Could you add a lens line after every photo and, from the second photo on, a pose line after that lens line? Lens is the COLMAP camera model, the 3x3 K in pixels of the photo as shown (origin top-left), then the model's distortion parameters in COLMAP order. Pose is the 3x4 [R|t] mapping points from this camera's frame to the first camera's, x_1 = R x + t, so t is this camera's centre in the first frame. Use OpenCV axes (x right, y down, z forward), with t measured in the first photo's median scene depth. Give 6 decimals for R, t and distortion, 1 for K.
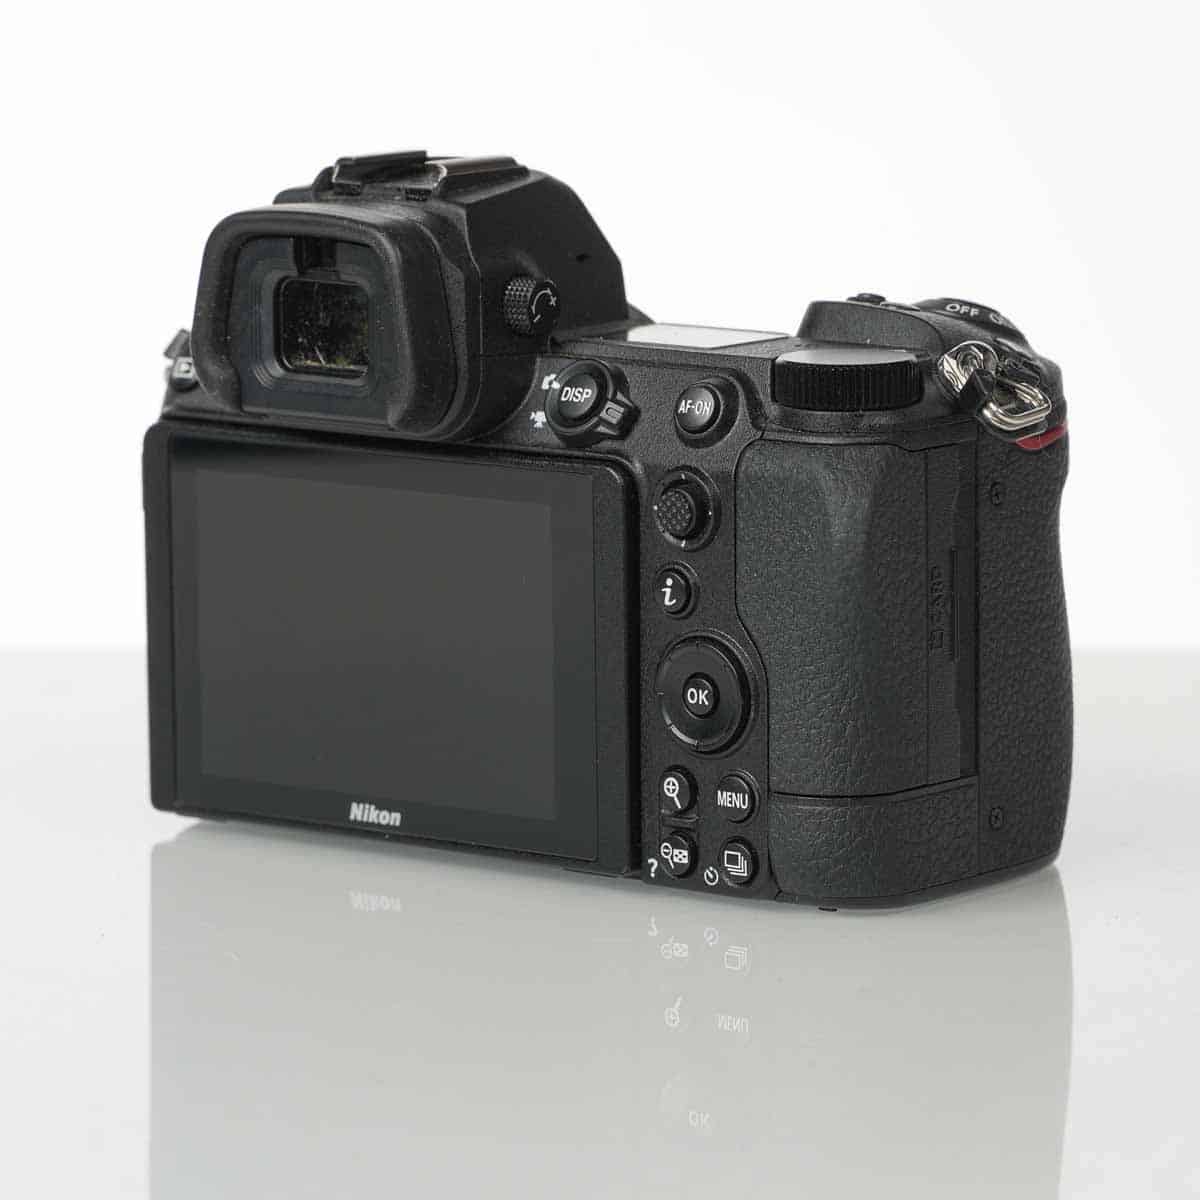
lens RADIAL K [[7138.1, 0, 604.6], [0, 7138.1, 605.9], [0, 0, 1]] dist [1.285136, 0.000000]
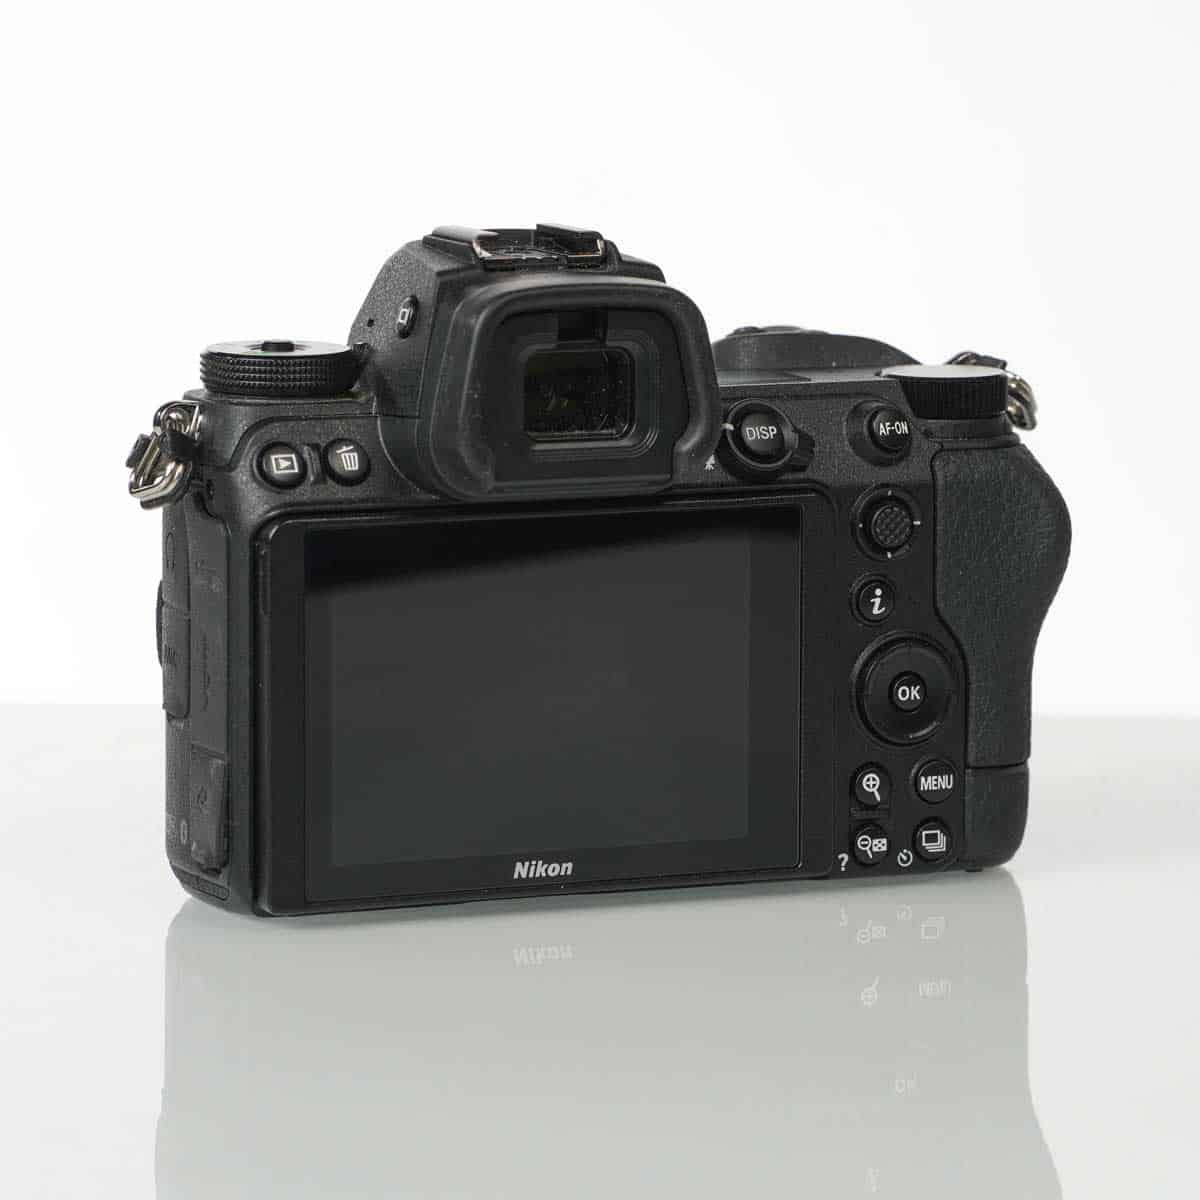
lens RADIAL K [[7138.1, 0, 605.5], [0, 7138.1, 604.9], [0, 0, 1]] dist [1.285136, 0.000000]
pose [[0.464912, -0.110305, 0.878459, -0.957283], [0.124371, 0.990507, 0.058553, -0.069675], [-0.876578, 0.082033, 0.474217, 0.518975]]
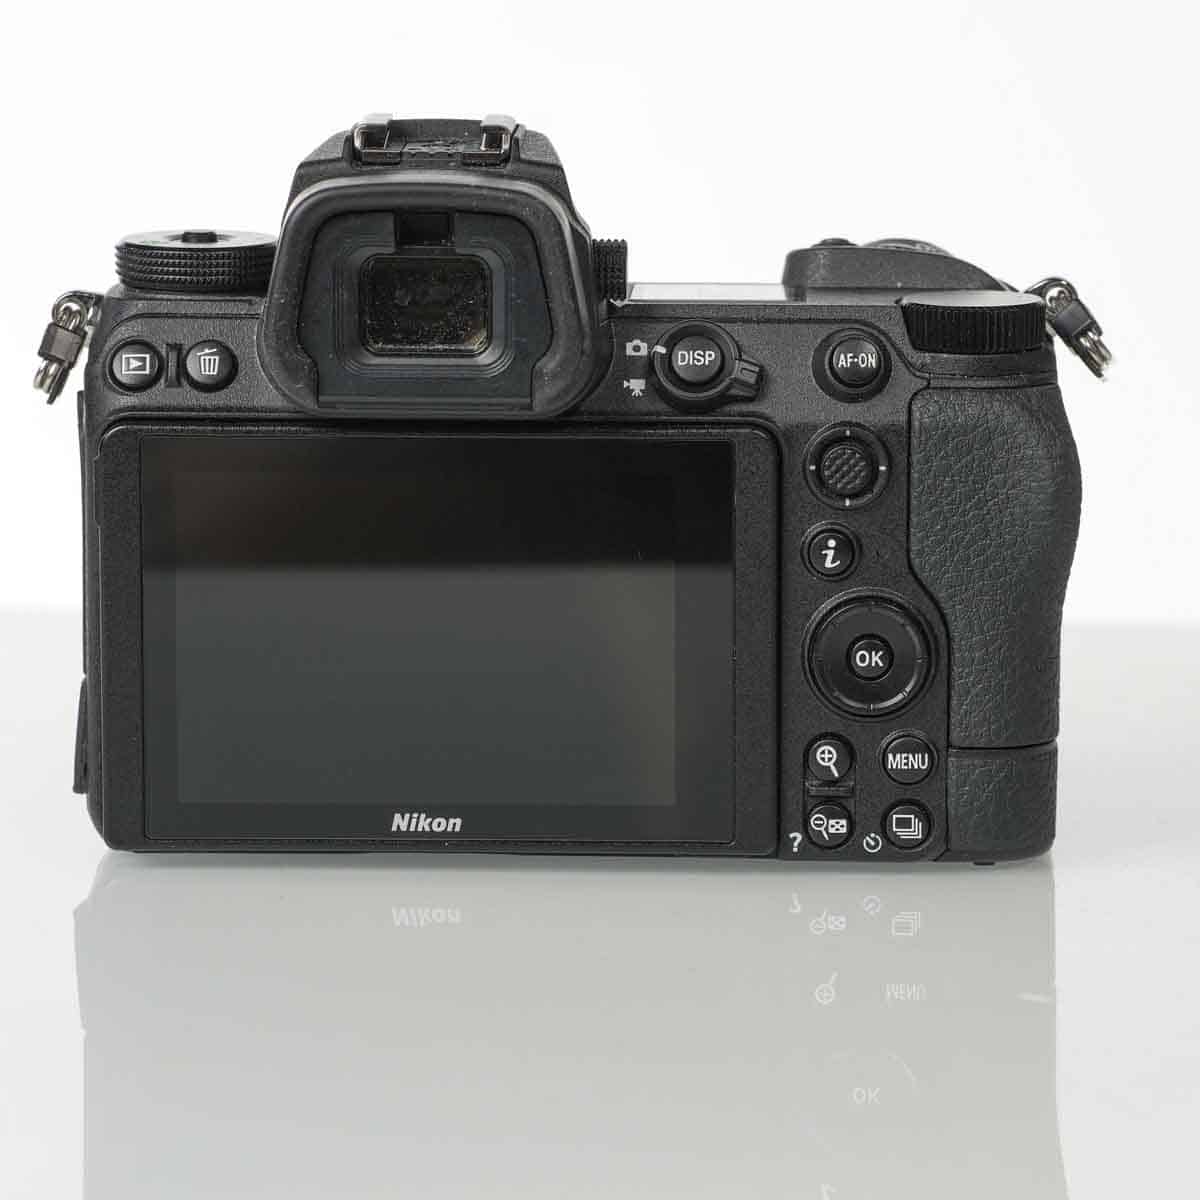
lens RADIAL K [[7138.1, 0, 588.1], [0, 7138.1, 588.3], [0, 0, 1]] dist [1.285136, 0.000000]
pose [[0.804757, -0.083901, 0.587645, -0.582478], [0.081389, 0.996207, 0.030774, -0.029547], [-0.587998, 0.023062, 0.808533, 0.236486]]
